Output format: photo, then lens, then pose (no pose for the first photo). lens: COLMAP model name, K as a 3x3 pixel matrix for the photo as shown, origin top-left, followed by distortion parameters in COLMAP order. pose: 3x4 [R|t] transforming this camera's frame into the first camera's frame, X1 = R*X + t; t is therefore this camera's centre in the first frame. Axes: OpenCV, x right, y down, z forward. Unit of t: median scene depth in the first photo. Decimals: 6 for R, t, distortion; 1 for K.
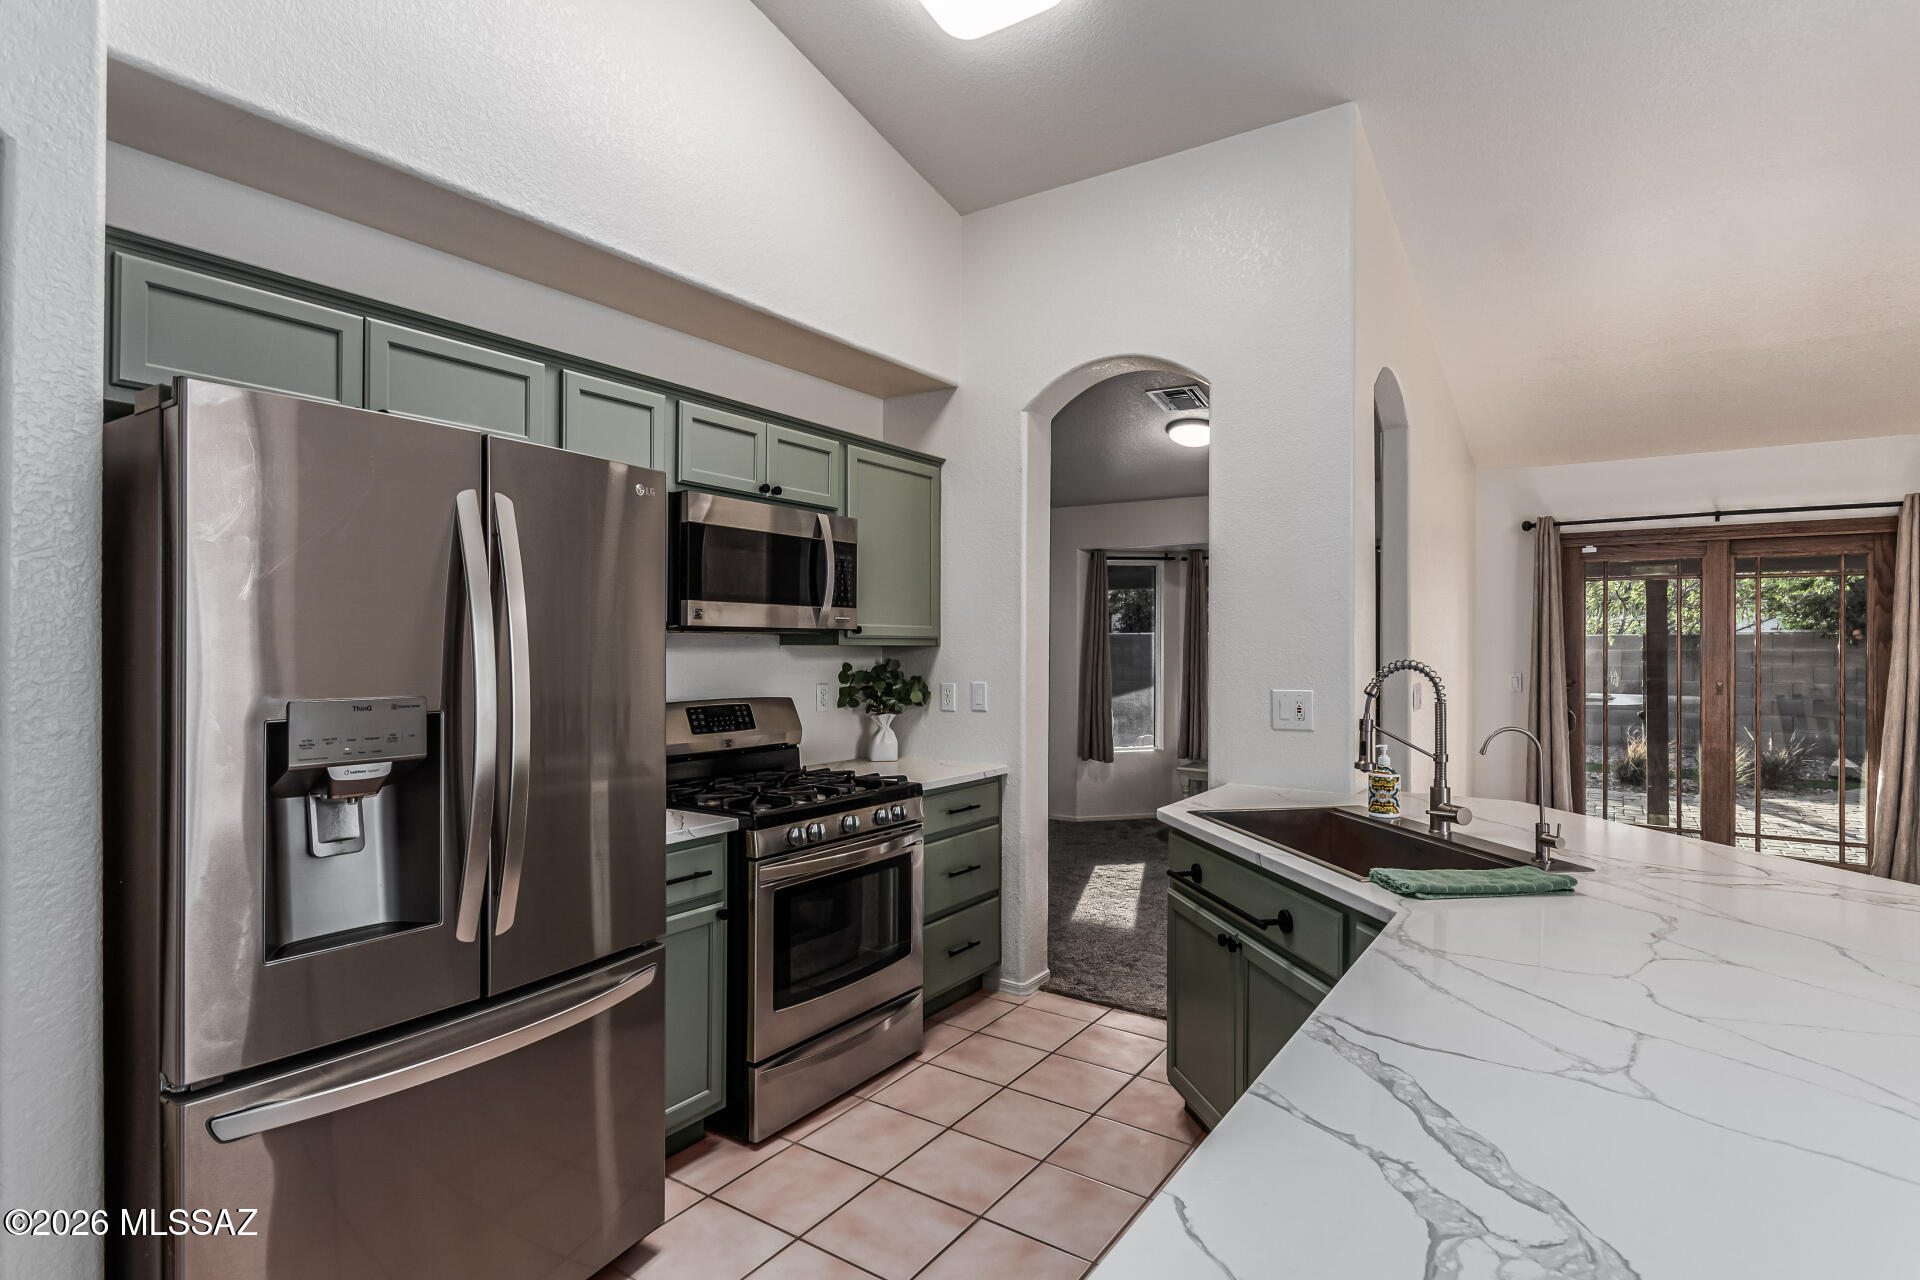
lens RADIAL K [[949.7, 0, 961.4], [0, 949.7, 637.5], [0, 0, 1]] dist [-0.009365, 0.000726]
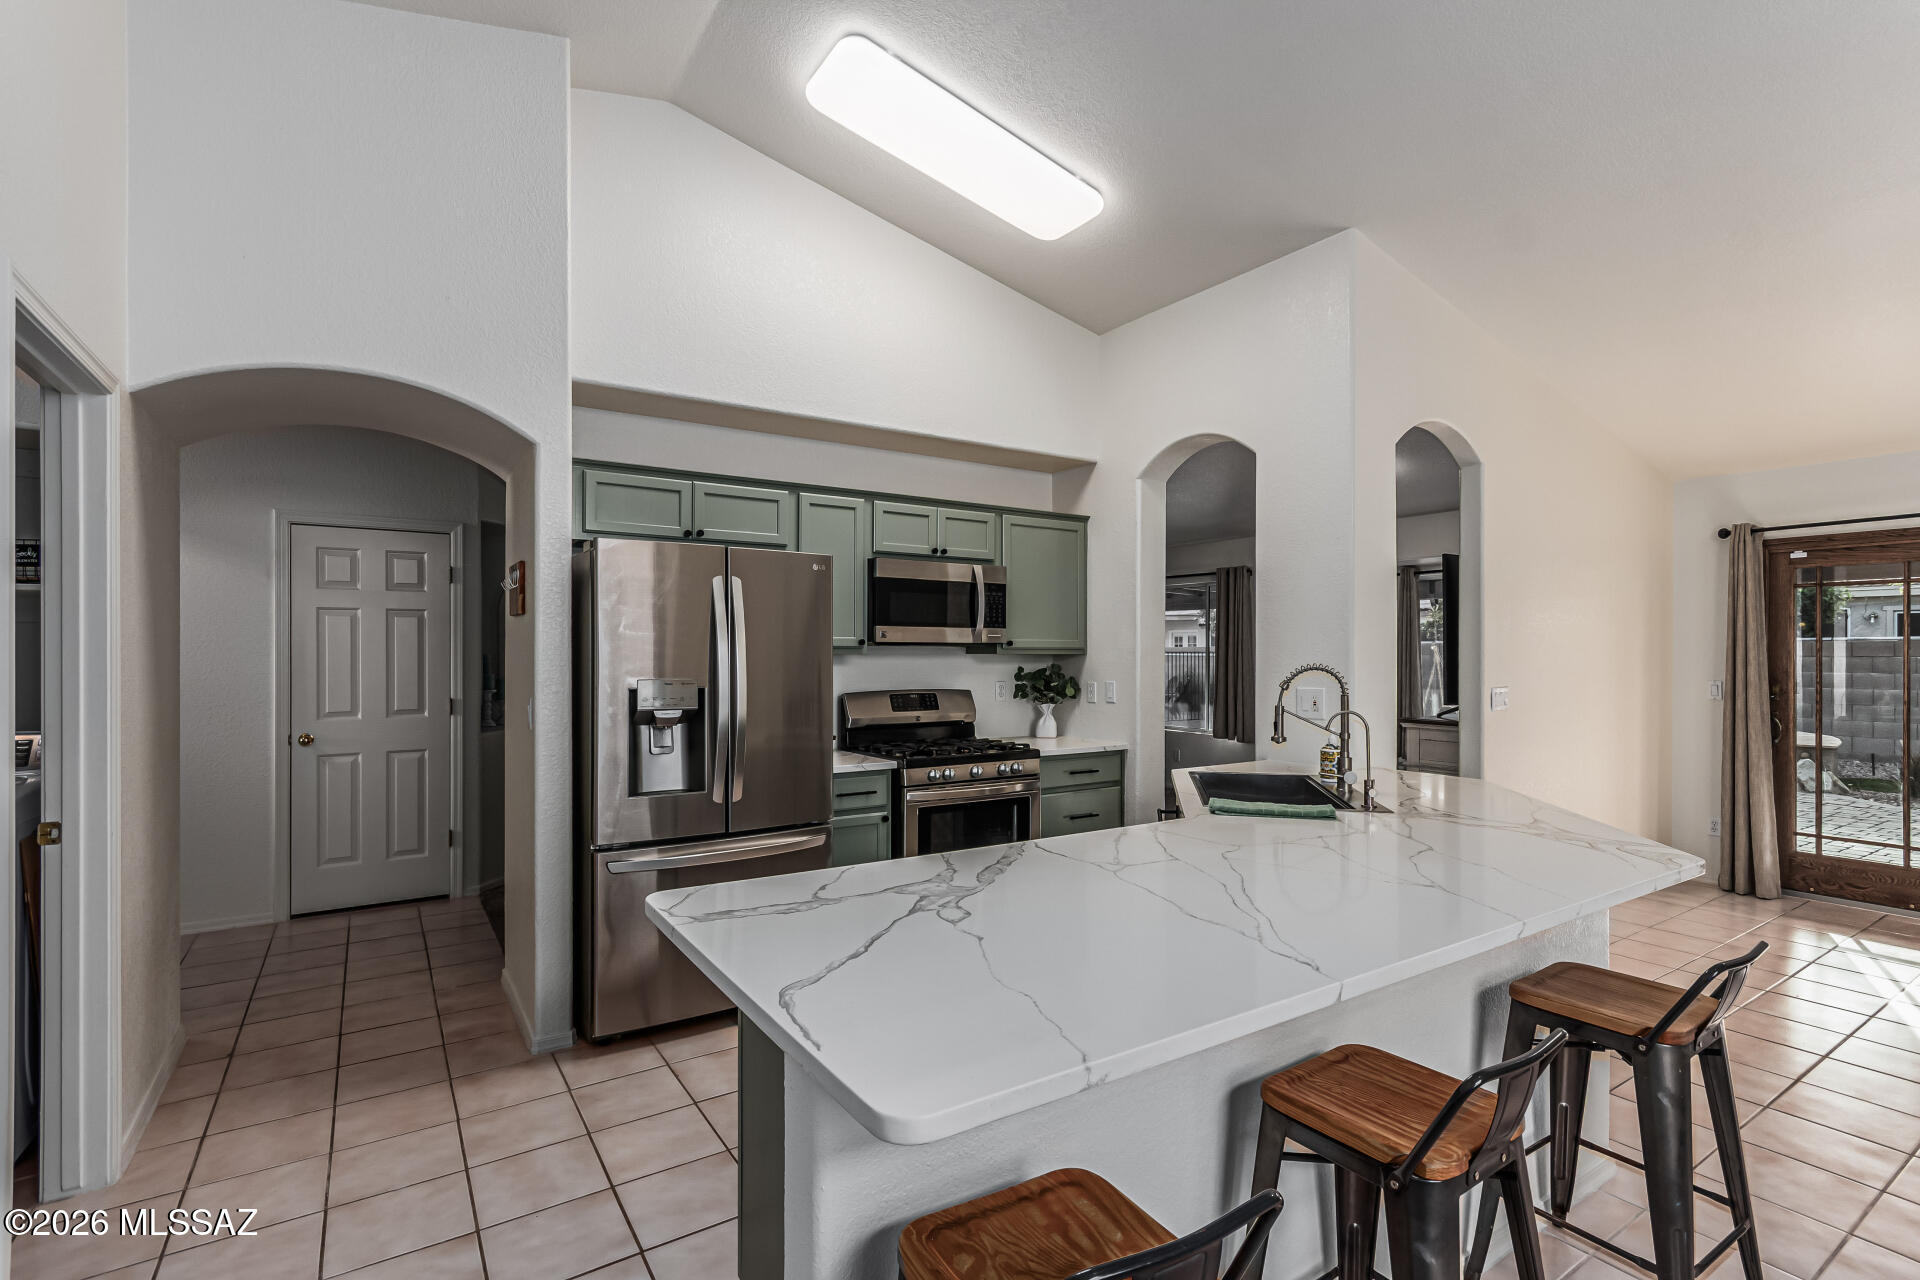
lens RADIAL K [[888.6, 0, 958.3], [0, 888.6, 642.2], [0, 0, 1]] dist [0.000529, 0.001244]
pose [[0.921973, -0.006236, -0.387203, 0.373787], [0.003919, 0.999969, -0.006774, -0.001016], [0.387234, 0.004729, 0.921970, -0.296586]]
